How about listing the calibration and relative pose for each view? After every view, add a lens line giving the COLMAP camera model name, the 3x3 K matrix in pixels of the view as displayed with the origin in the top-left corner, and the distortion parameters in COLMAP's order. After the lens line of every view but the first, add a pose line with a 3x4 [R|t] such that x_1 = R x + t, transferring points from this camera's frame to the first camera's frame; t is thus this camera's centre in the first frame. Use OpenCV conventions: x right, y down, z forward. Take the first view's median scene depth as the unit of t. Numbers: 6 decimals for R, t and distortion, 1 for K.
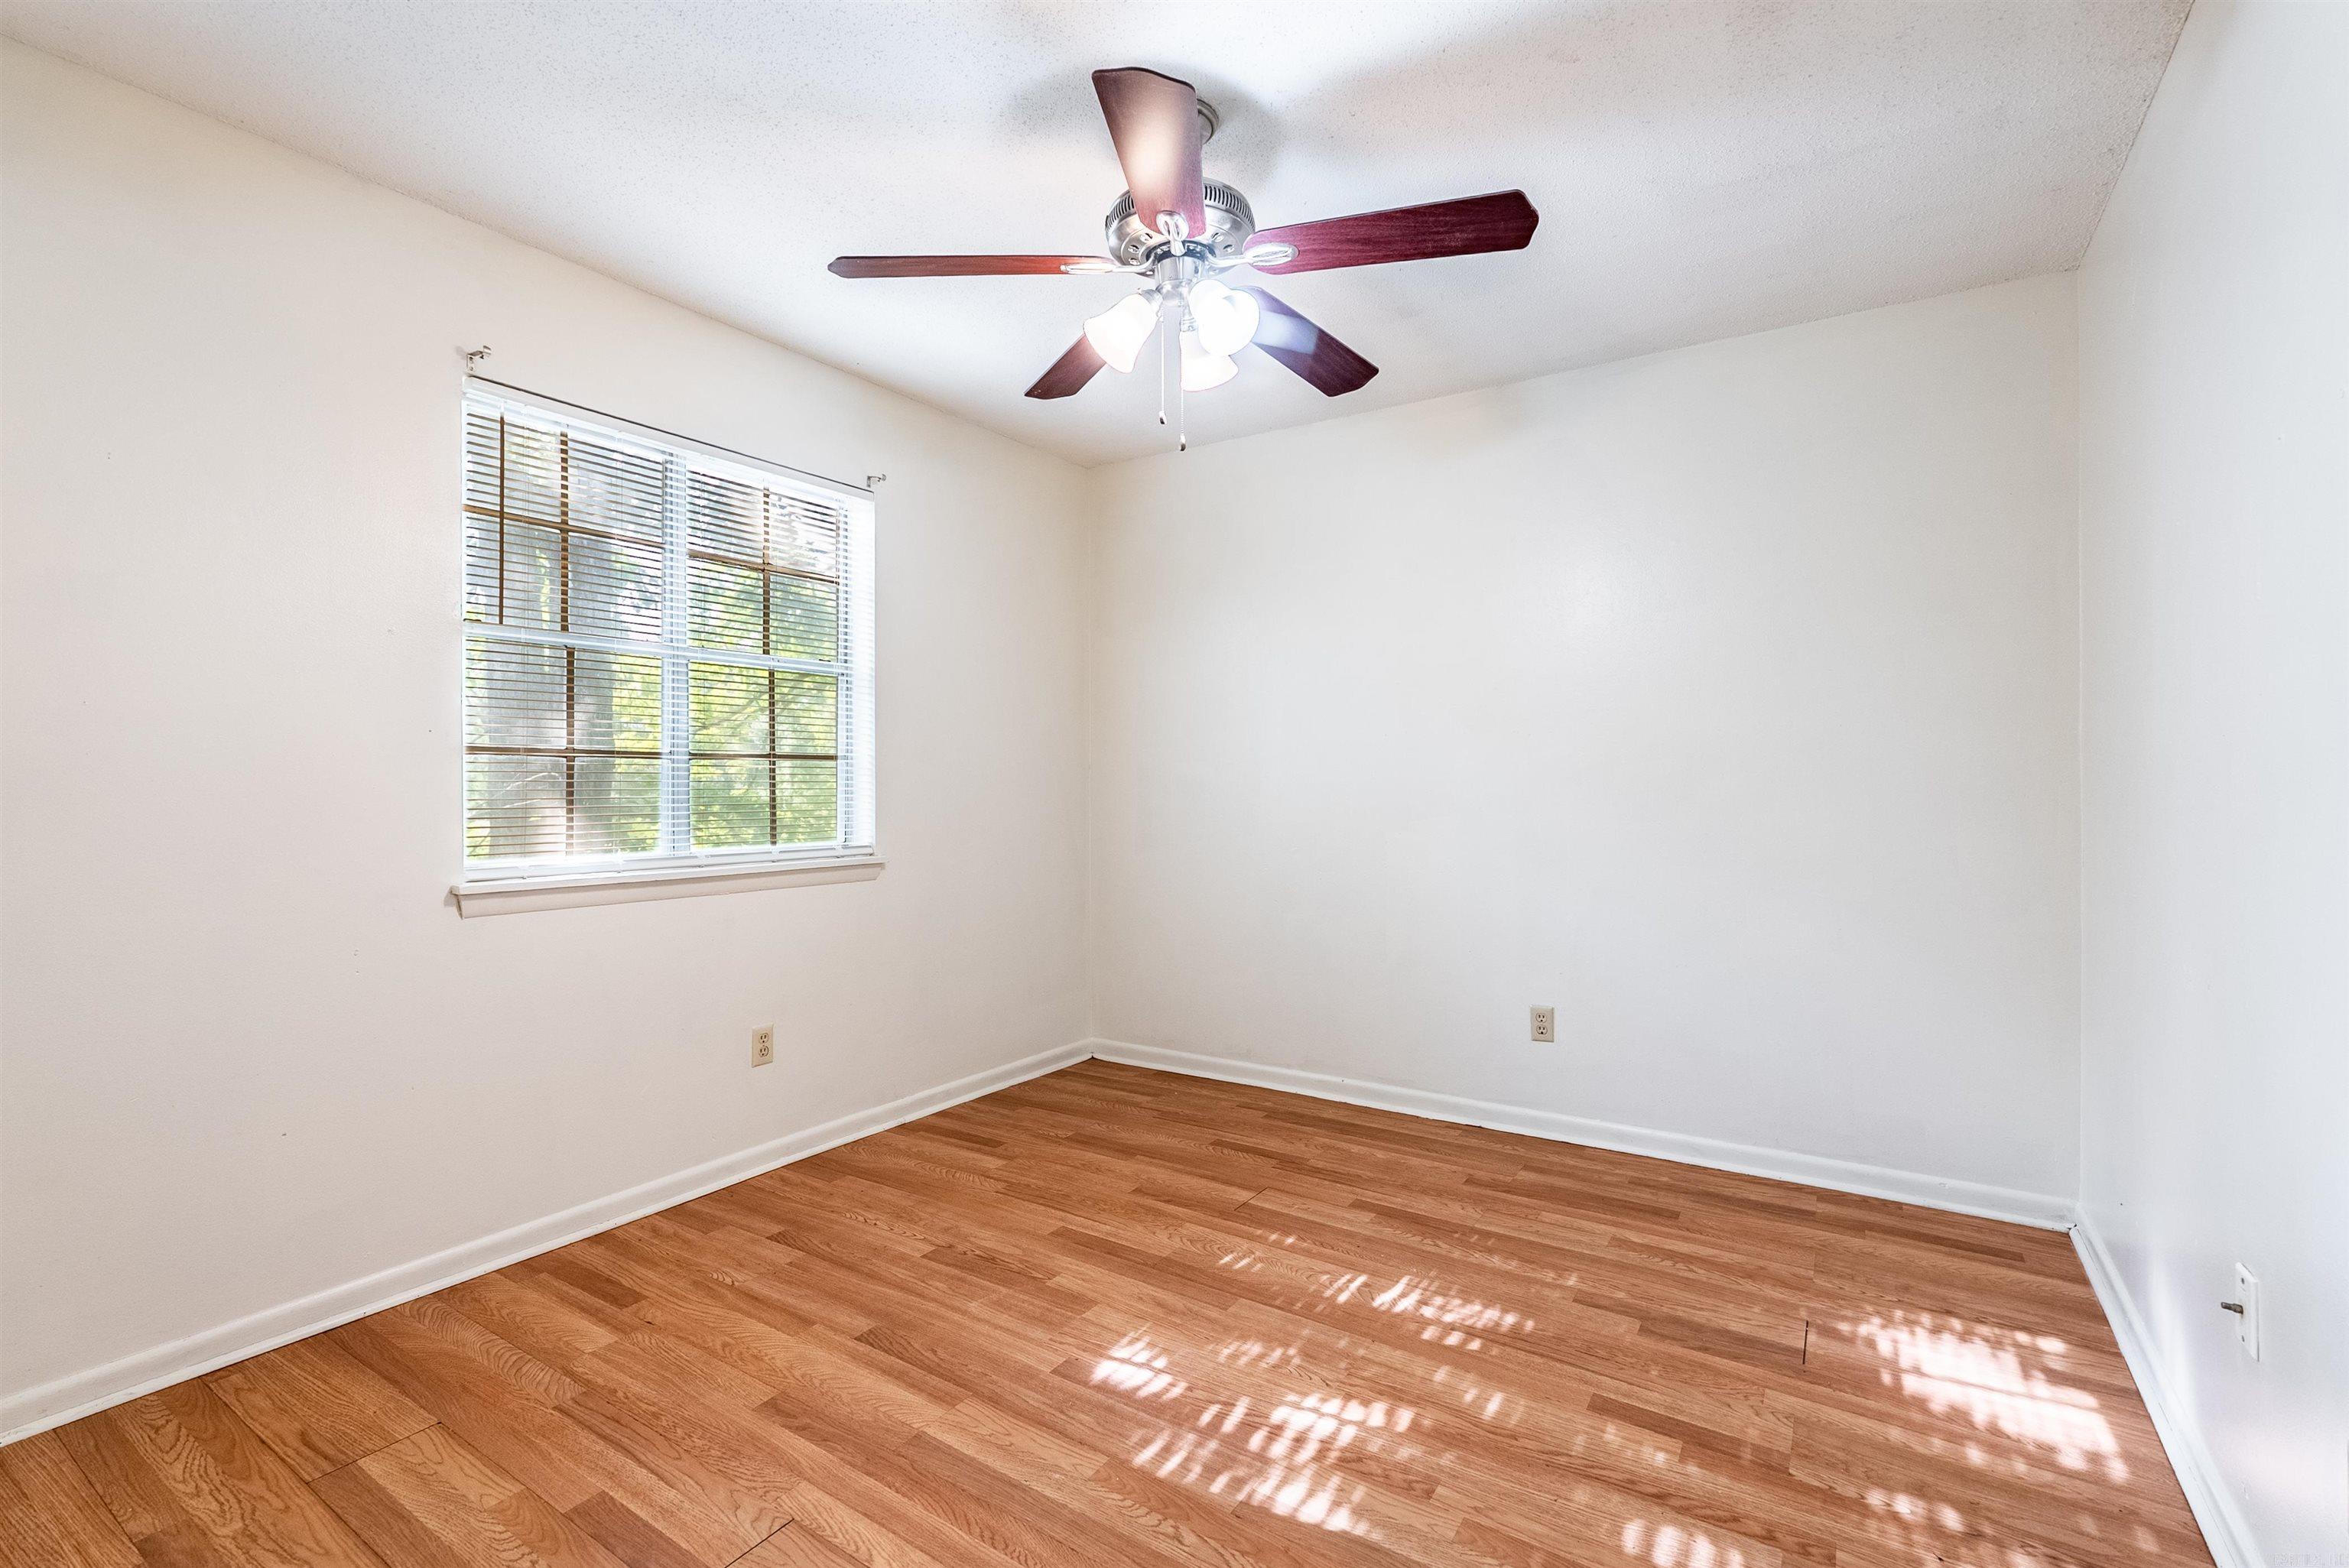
lens RADIAL K [[1041.5, 0, 1177.8], [0, 1041.5, 784.7], [0, 0, 1]] dist [-0.009205, -0.000126]
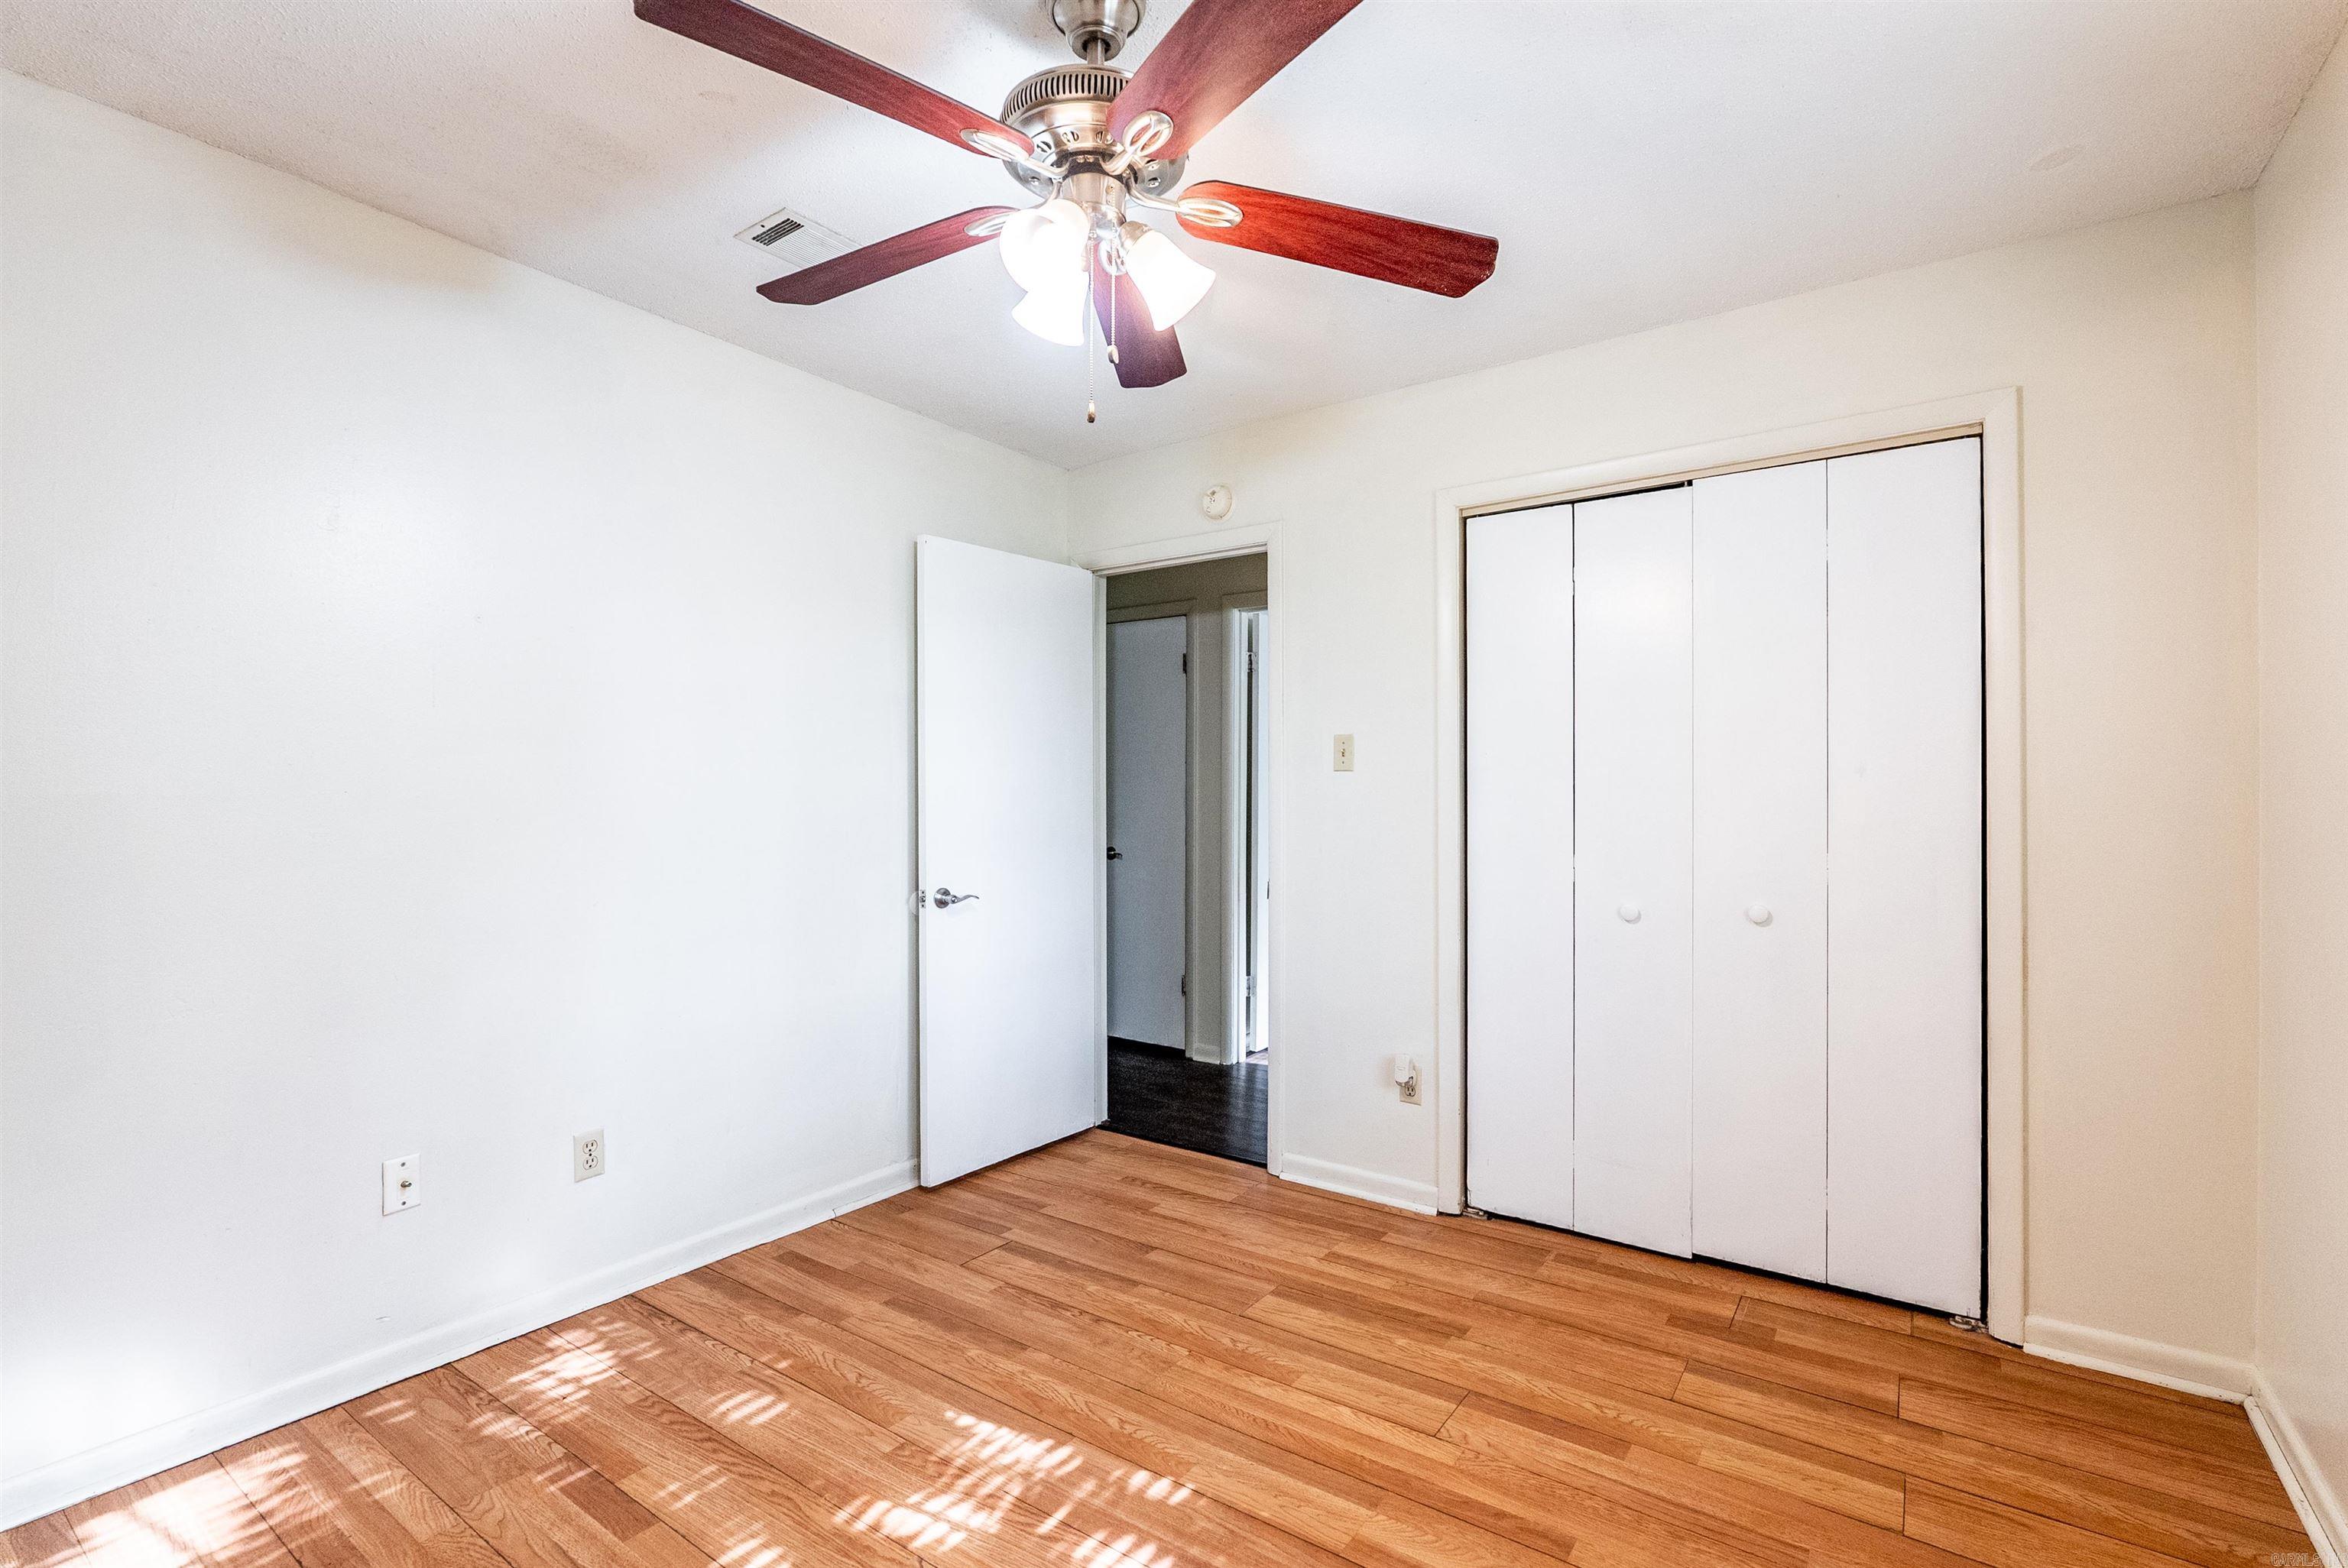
lens RADIAL K [[1041.0, 0, 1177.3], [0, 1041.0, 784.7], [0, 0, 1]] dist [-0.009205, -0.000126]
pose [[-0.999165, -0.002317, 0.040780, -0.108220], [-0.002482, 0.999989, -0.004000, -0.051156], [-0.040770, -0.004098, -0.999160, 2.079198]]
